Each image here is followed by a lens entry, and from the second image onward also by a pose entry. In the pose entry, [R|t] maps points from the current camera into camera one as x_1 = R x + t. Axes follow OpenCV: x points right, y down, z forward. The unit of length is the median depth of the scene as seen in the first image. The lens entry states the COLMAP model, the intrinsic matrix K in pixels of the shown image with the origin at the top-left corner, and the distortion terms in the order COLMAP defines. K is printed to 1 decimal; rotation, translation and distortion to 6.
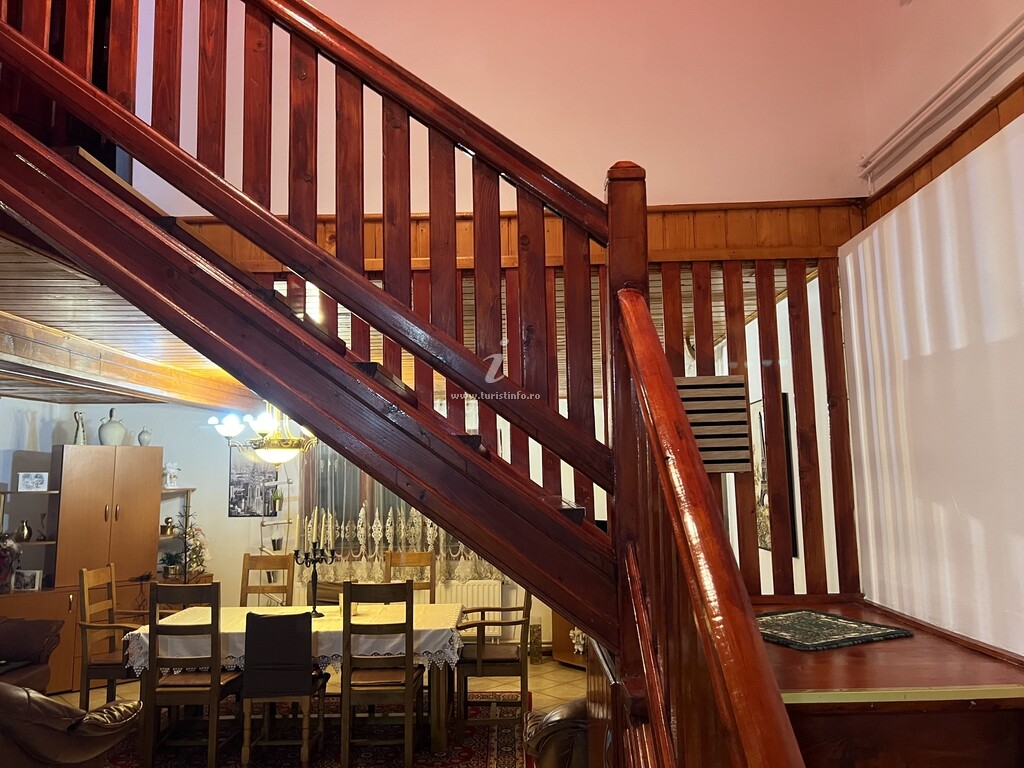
lens RADIAL K [[778.1, 0, 505.3], [0, 778.1, 386.4], [0, 0, 1]] dist [0.062726, -0.080407]
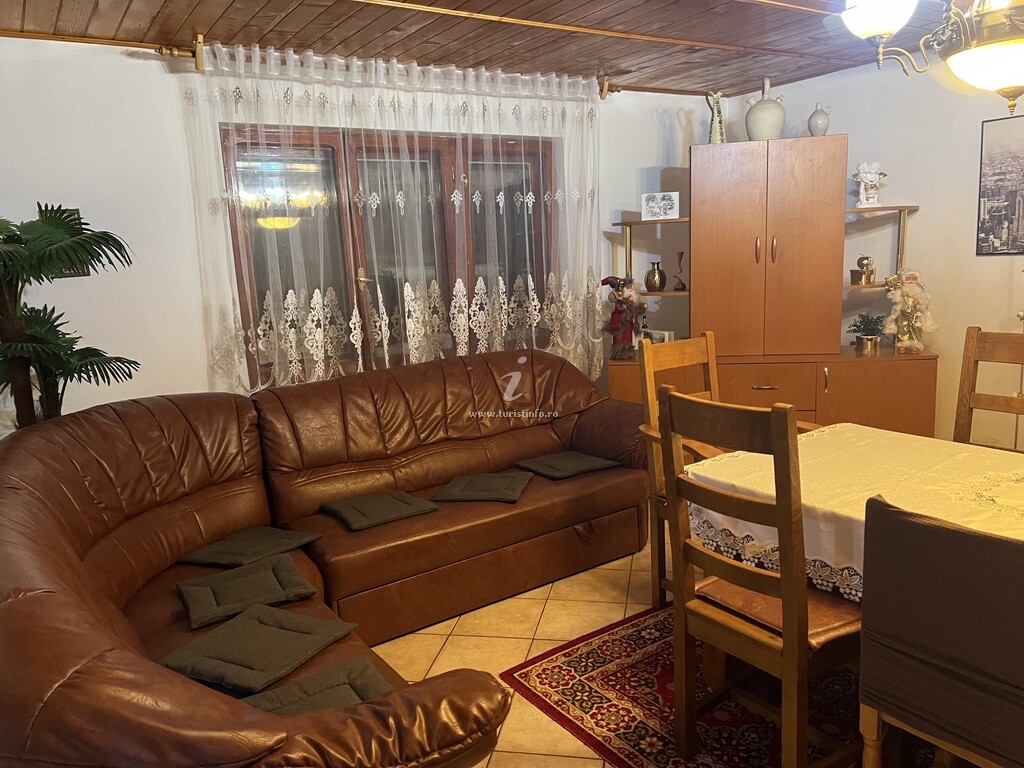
lens RADIAL K [[778.1, 0, 509.2], [0, 778.1, 386.0], [0, 0, 1]] dist [0.062726, -0.080407]
pose [[0.569316, 0.122896, -0.812881, -0.087692], [0.134032, 0.961660, 0.239261, 0.086993], [0.811120, -0.245167, 0.531016, 0.465144]]
